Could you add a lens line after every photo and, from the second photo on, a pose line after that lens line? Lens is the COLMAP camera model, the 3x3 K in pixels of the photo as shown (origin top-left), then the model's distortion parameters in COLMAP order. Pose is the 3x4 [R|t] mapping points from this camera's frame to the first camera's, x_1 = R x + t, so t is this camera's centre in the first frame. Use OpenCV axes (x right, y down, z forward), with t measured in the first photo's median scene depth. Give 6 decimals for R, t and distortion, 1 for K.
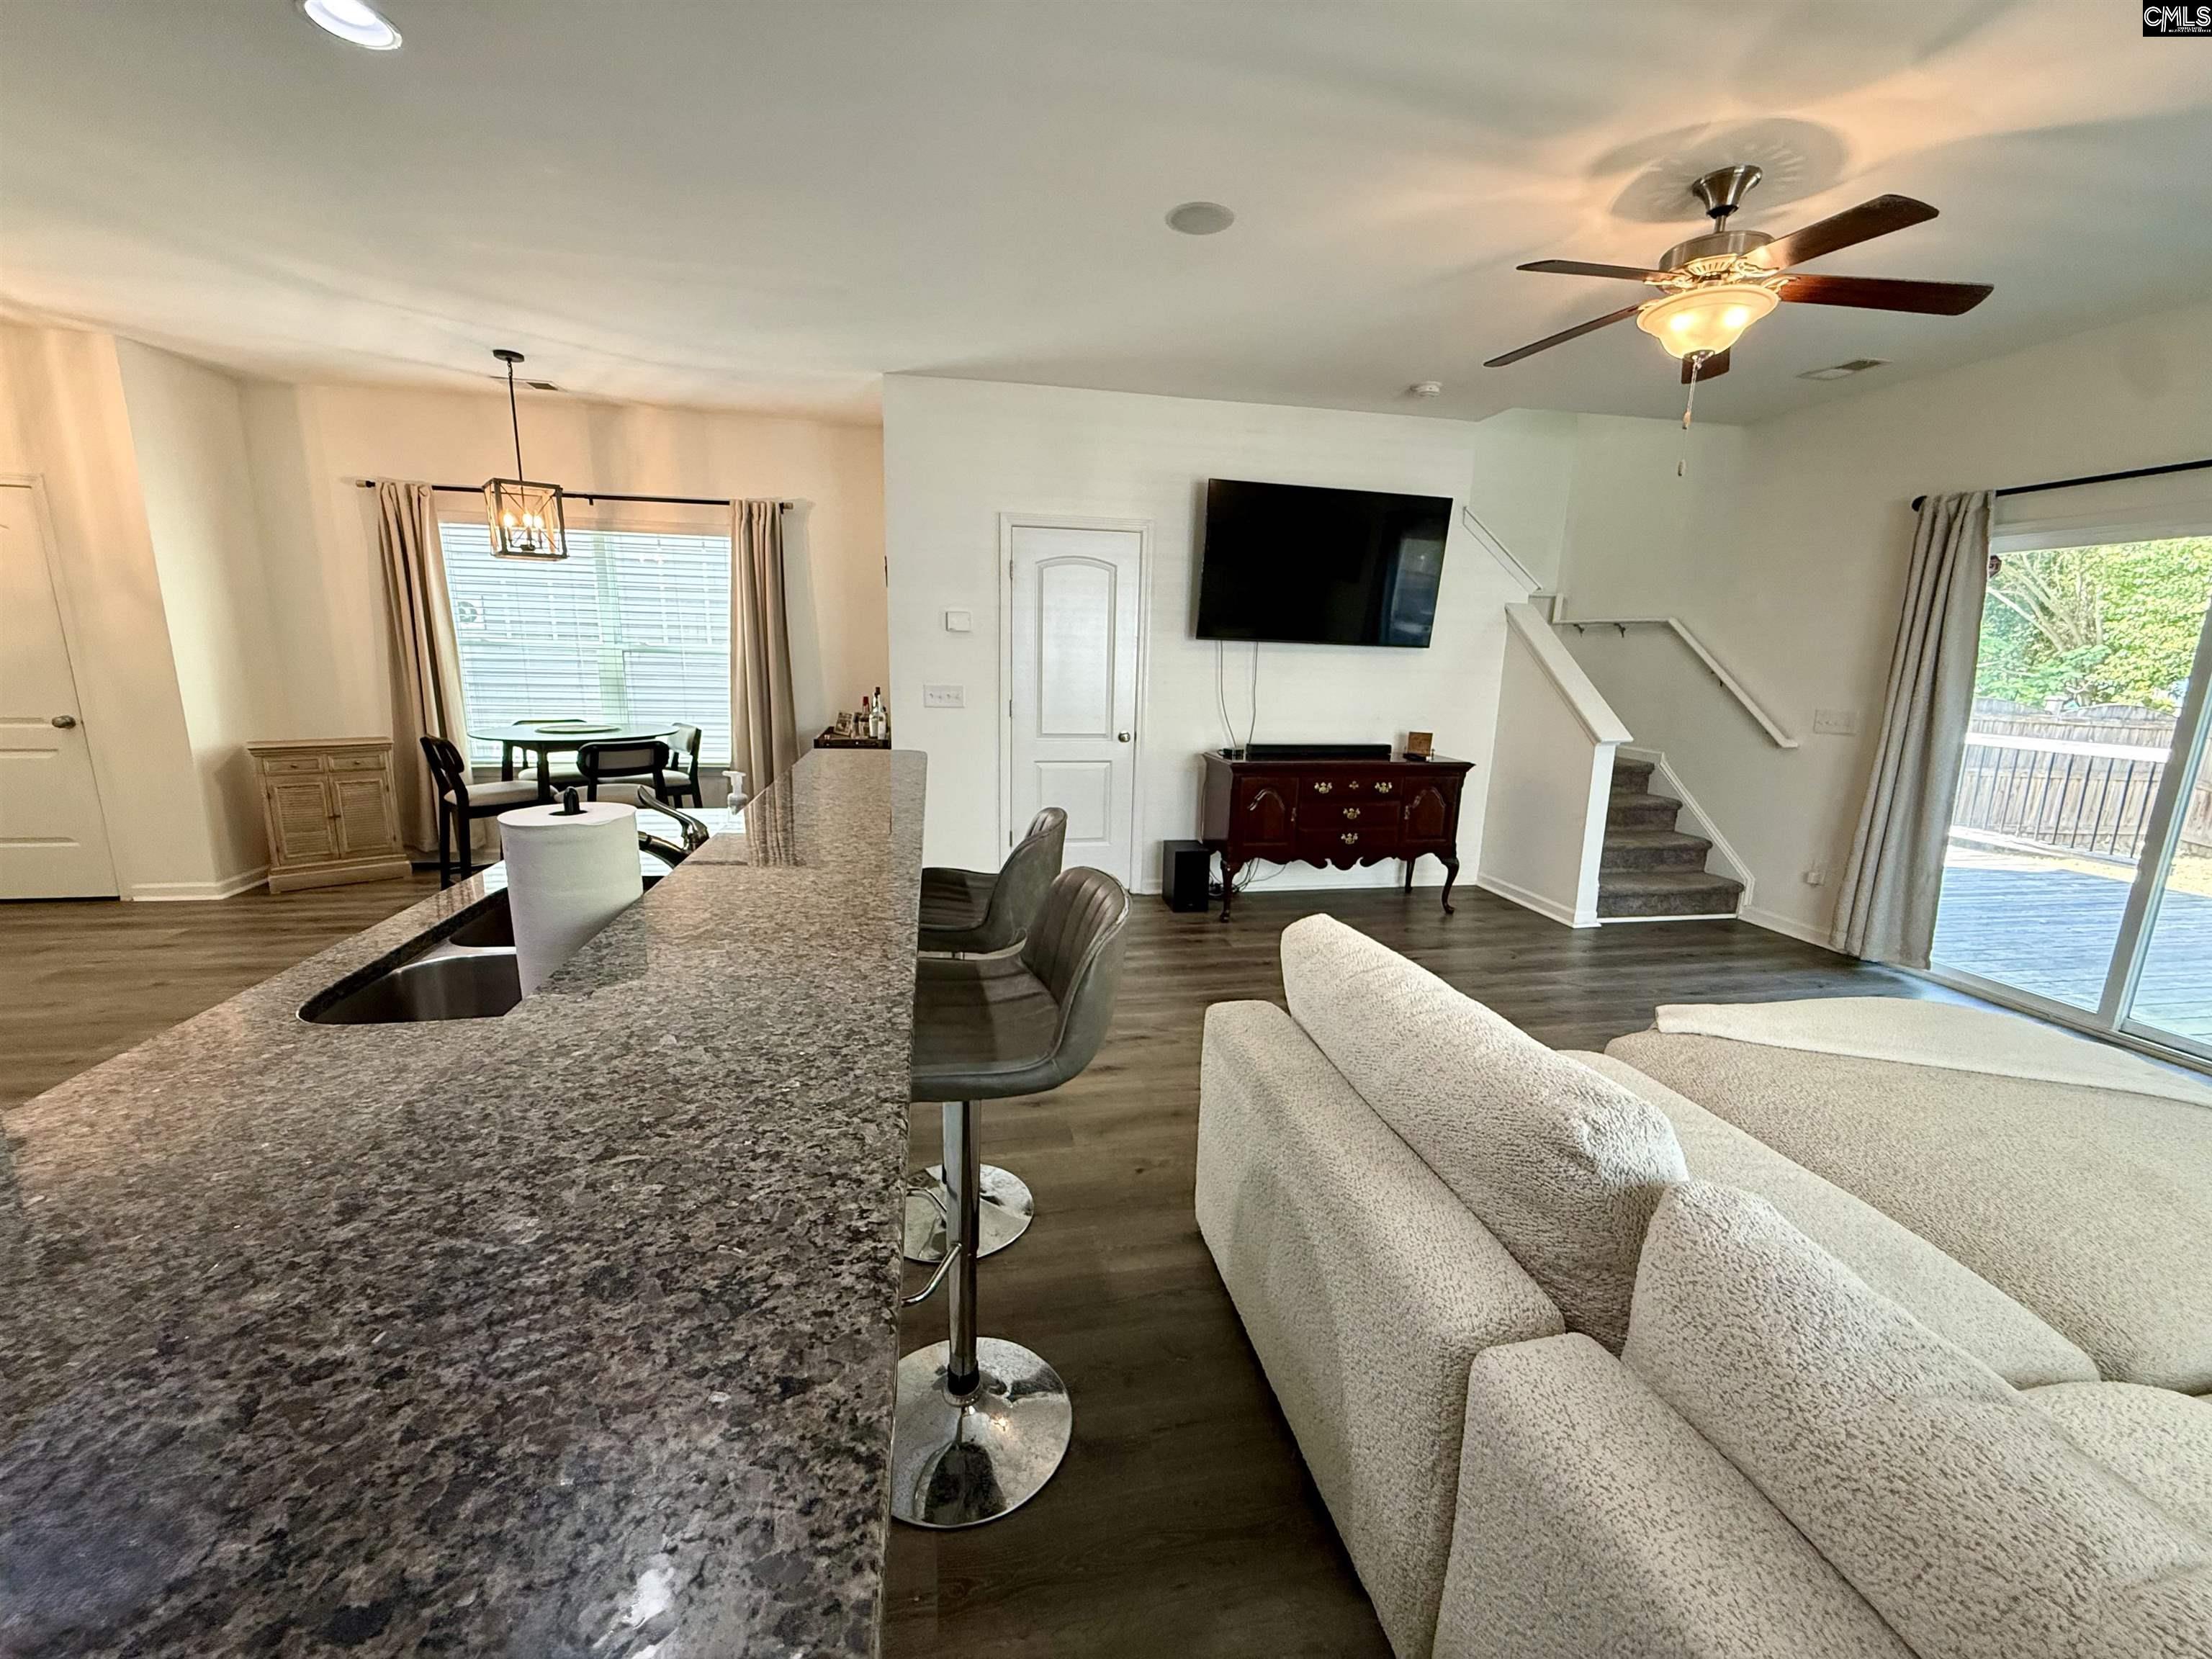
lens RADIAL K [[879.1, 0, 1103.3], [0, 879.1, 834.4], [0, 0, 1]] dist [-0.000060, 0.000360]
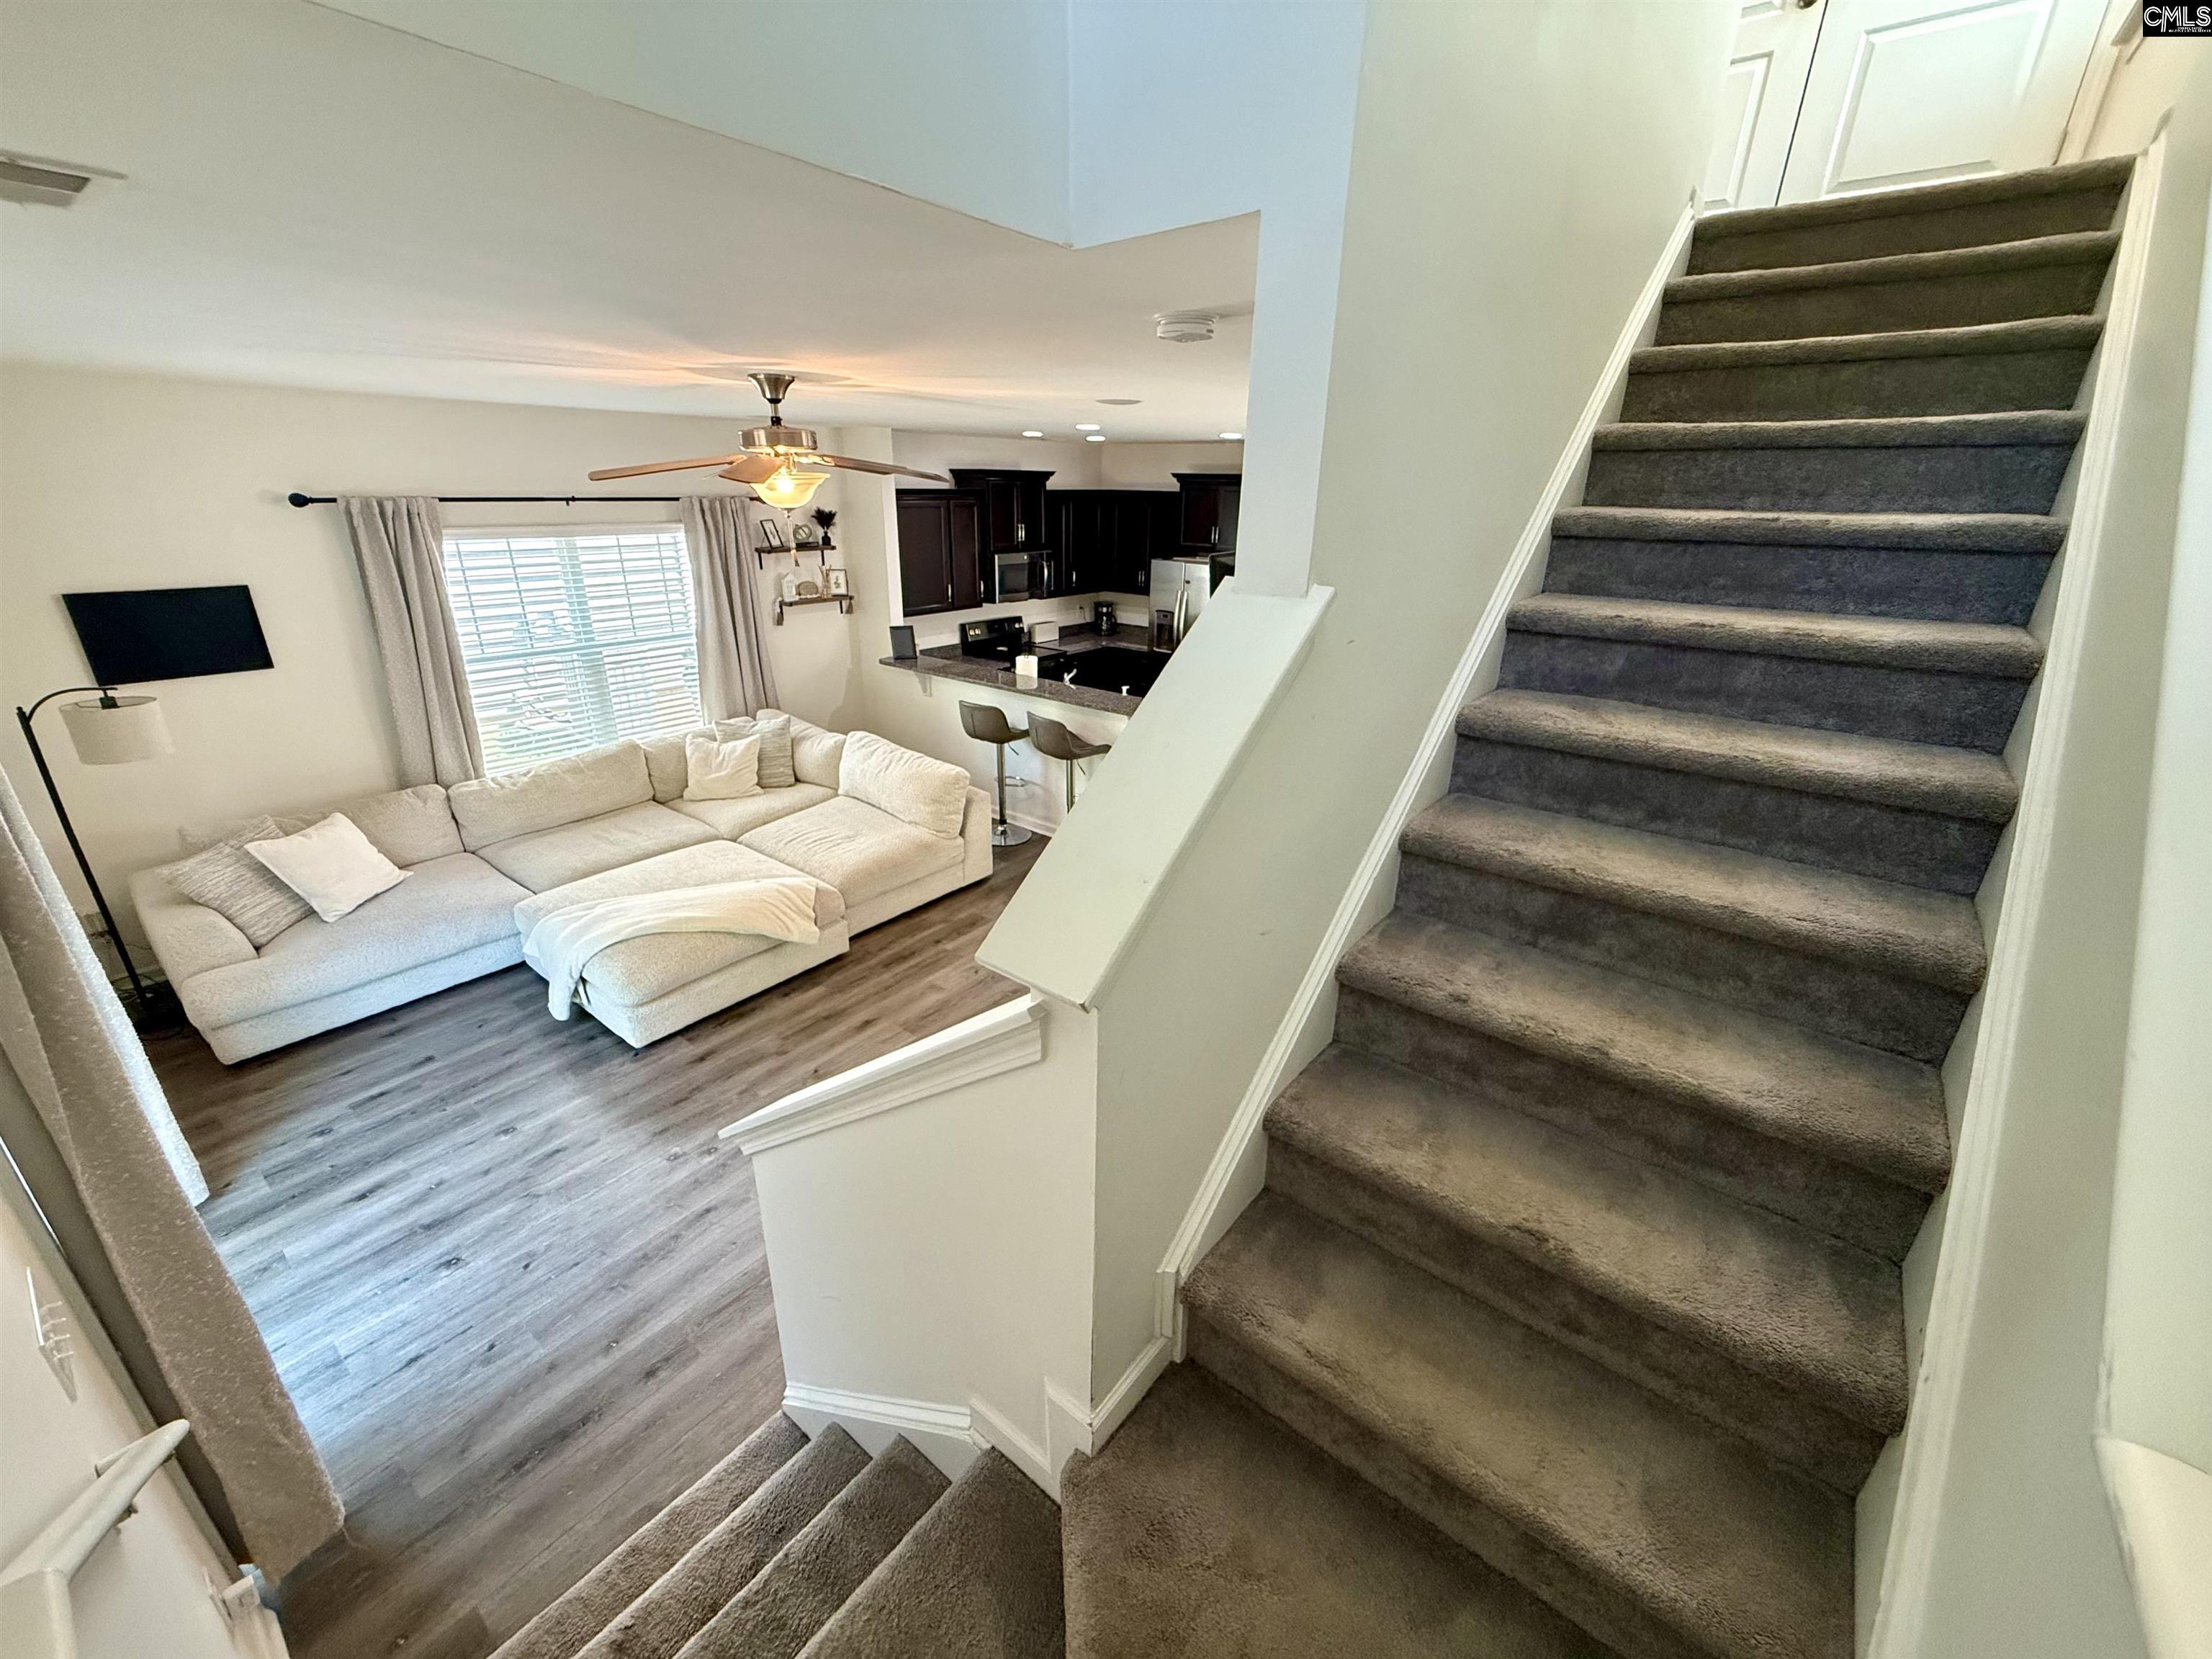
lens RADIAL K [[879.1, 0, 1092.7], [0, 879.1, 836.2], [0, 0, 1]] dist [-0.000060, 0.000360]
pose [[-0.760239, 0.210487, -0.614599, 1.003600], [-0.161794, 0.854899, 0.492919, -0.677070], [0.629174, 0.474175, -0.615872, 1.876212]]
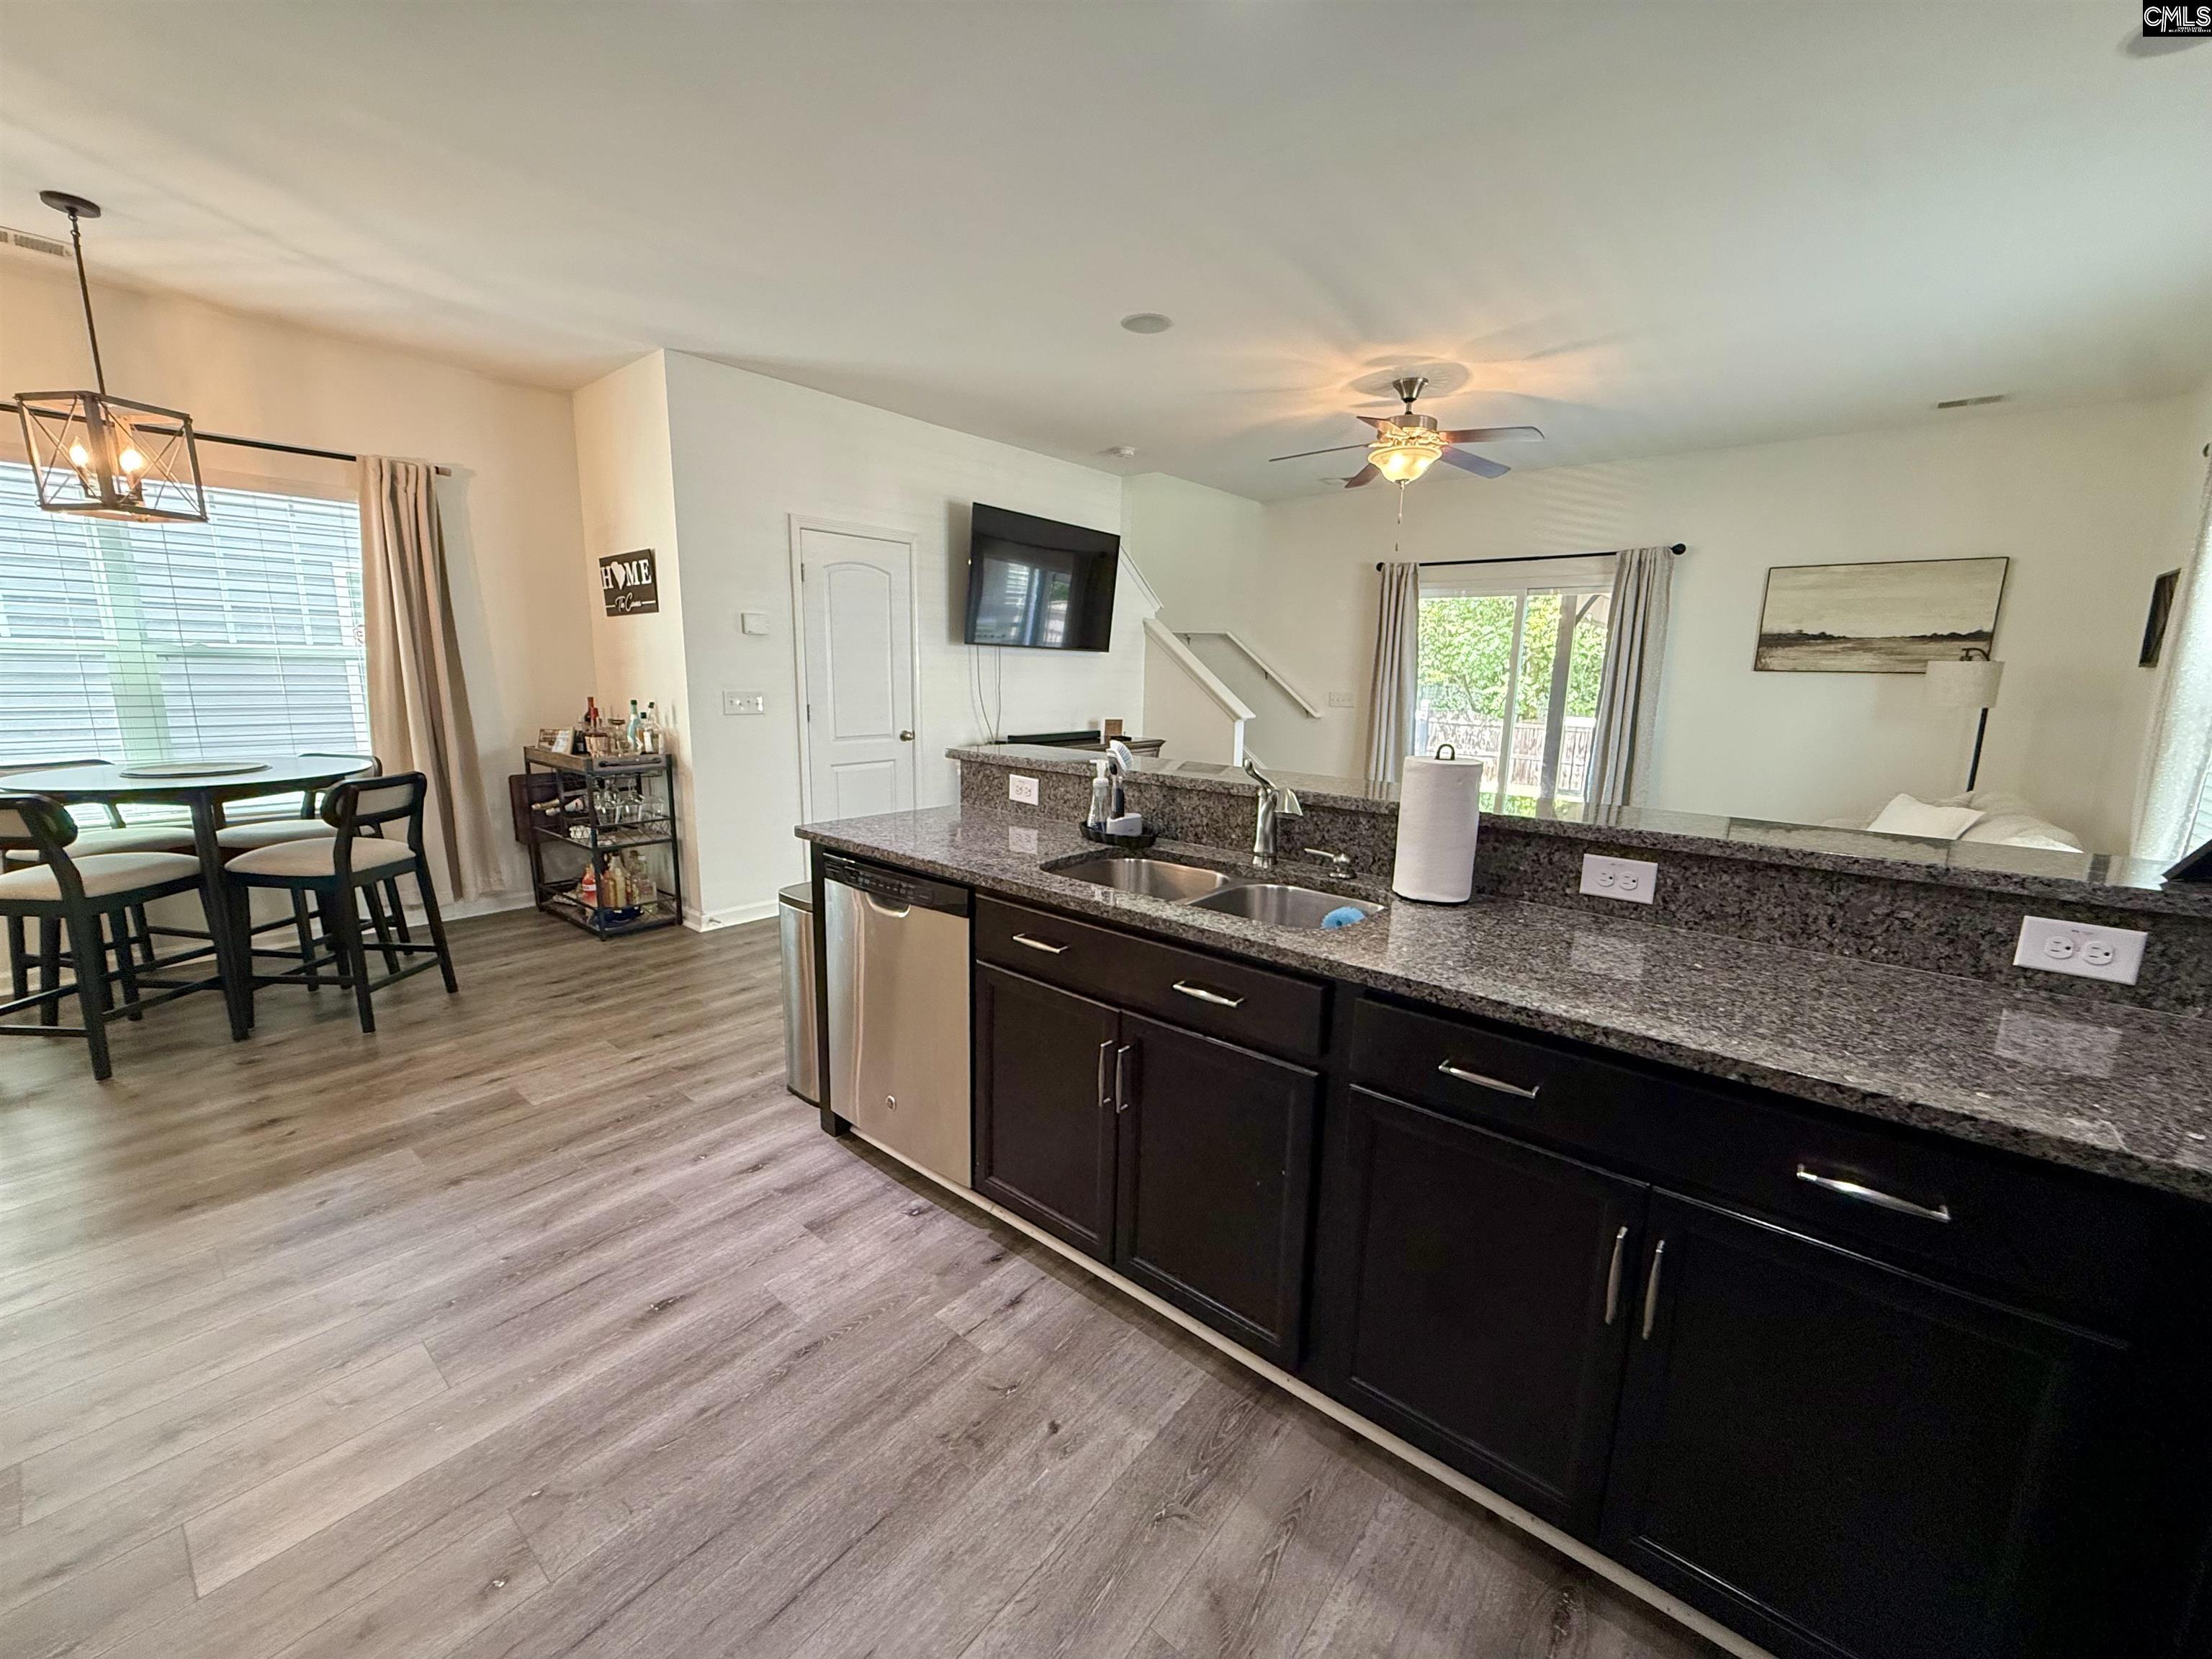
lens RADIAL K [[879.1, 0, 1107.1], [0, 879.1, 833.8], [0, 0, 1]] dist [-0.000060, 0.000360]
pose [[0.777019, -0.125646, 0.616810, -0.719174], [0.127806, 0.990957, 0.040859, -0.010845], [-0.616366, 0.047084, 0.786051, 0.041443]]
